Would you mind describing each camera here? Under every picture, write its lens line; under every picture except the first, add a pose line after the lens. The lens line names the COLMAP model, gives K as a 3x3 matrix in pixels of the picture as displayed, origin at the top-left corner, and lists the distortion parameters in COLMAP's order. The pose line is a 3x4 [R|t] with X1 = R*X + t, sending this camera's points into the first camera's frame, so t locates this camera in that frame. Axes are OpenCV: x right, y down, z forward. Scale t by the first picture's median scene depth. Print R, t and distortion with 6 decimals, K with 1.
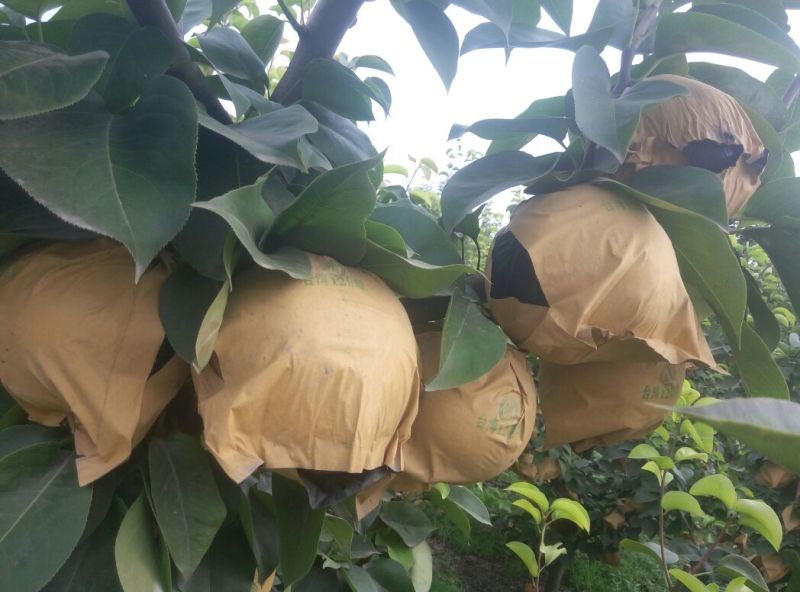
lens RADIAL K [[658.5, 0, 403.1], [0, 658.5, 307.2], [0, 0, 1]] dist [0.045745, -0.010266]
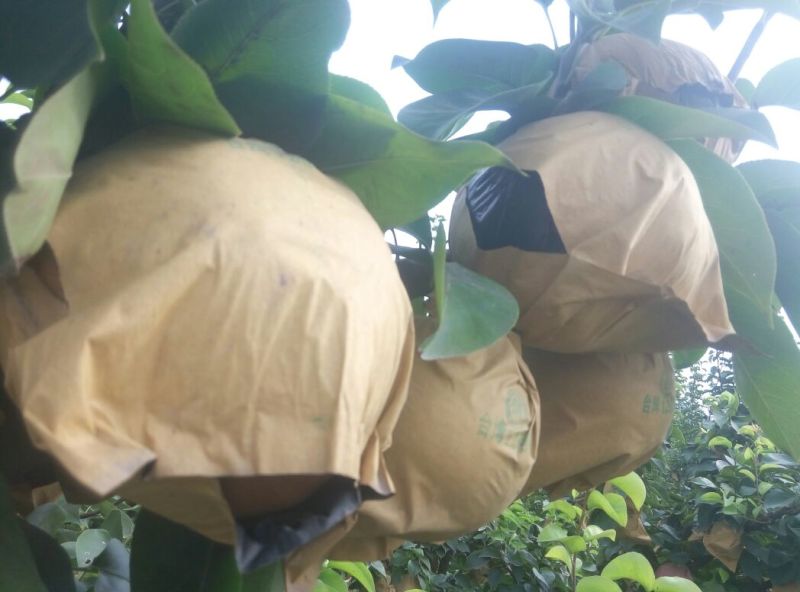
lens RADIAL K [[658.5, 0, 403.1], [0, 658.5, 307.2], [0, 0, 1]] dist [0.045745, -0.010266]
pose [[0.968369, 0.000677, 0.249523, -0.149298], [0.045116, 0.983040, -0.177757, 0.209150], [-0.245411, 0.183392, 0.951914, 0.458714]]
